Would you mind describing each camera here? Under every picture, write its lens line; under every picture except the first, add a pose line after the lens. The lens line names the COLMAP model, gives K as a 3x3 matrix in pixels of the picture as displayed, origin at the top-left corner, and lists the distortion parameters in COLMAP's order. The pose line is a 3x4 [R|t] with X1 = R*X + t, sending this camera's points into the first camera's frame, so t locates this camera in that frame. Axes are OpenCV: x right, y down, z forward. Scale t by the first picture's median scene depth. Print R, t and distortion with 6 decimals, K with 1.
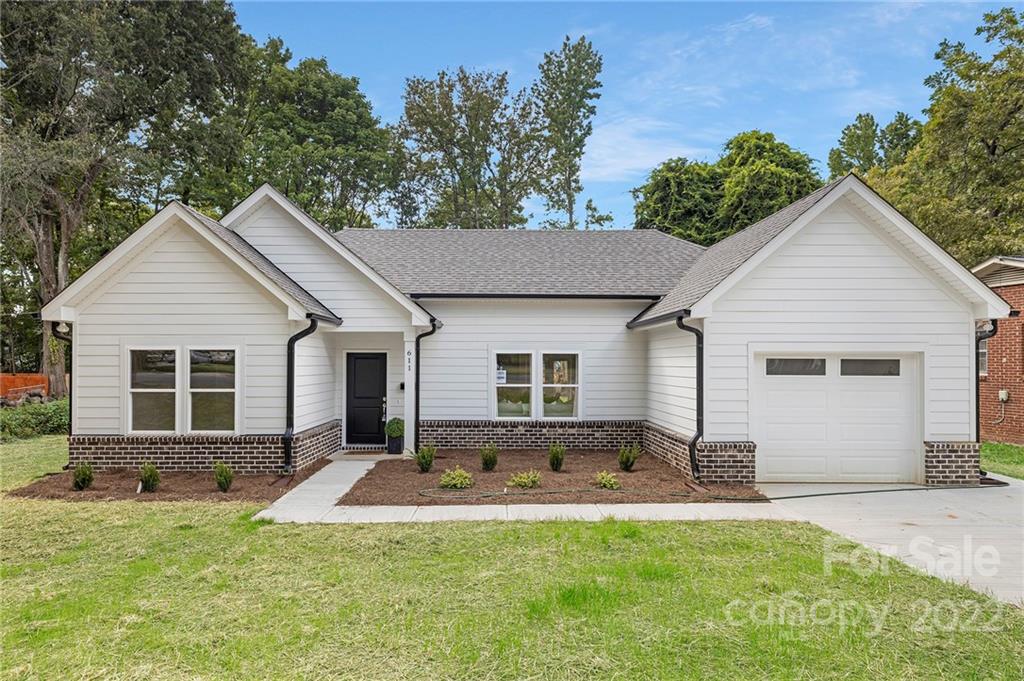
lens RADIAL K [[594.9, 0, 512.0], [0, 594.9, 357.0], [0, 0, 1]] dist [0.005692, -0.002921]
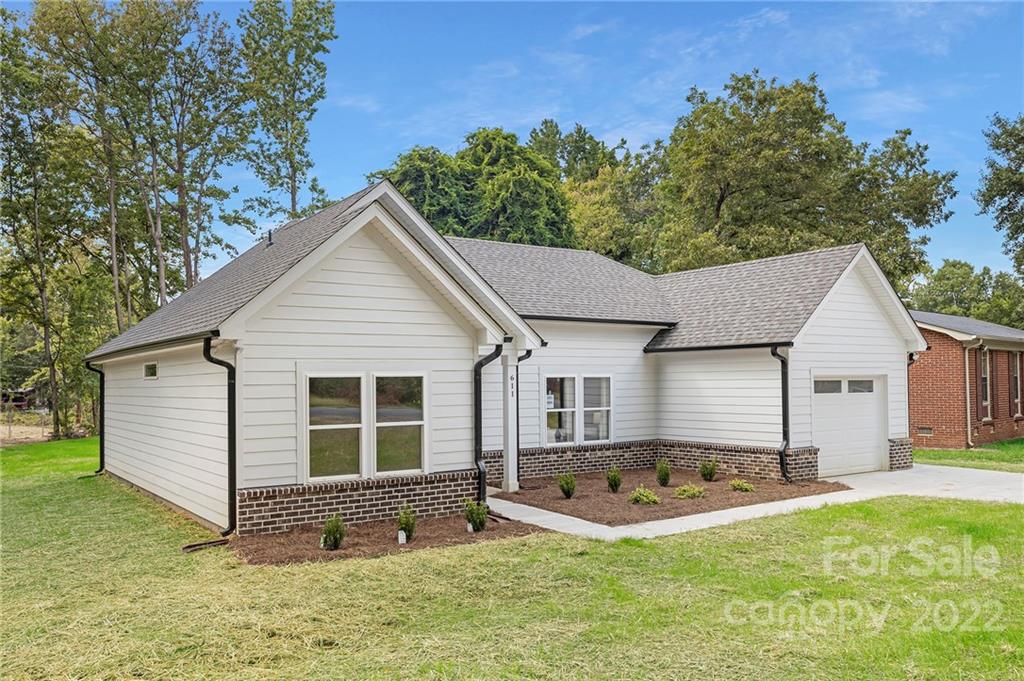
lens RADIAL K [[784.8, 0, 511.5], [0, 784.8, 372.6], [0, 0, 1]] dist [0.000572, -0.000872]
pose [[0.834226, -0.004665, 0.551403, -0.992464], [0.007624, 0.999966, -0.003075, -0.013164], [-0.551370, 0.006769, 0.834233, -0.034572]]
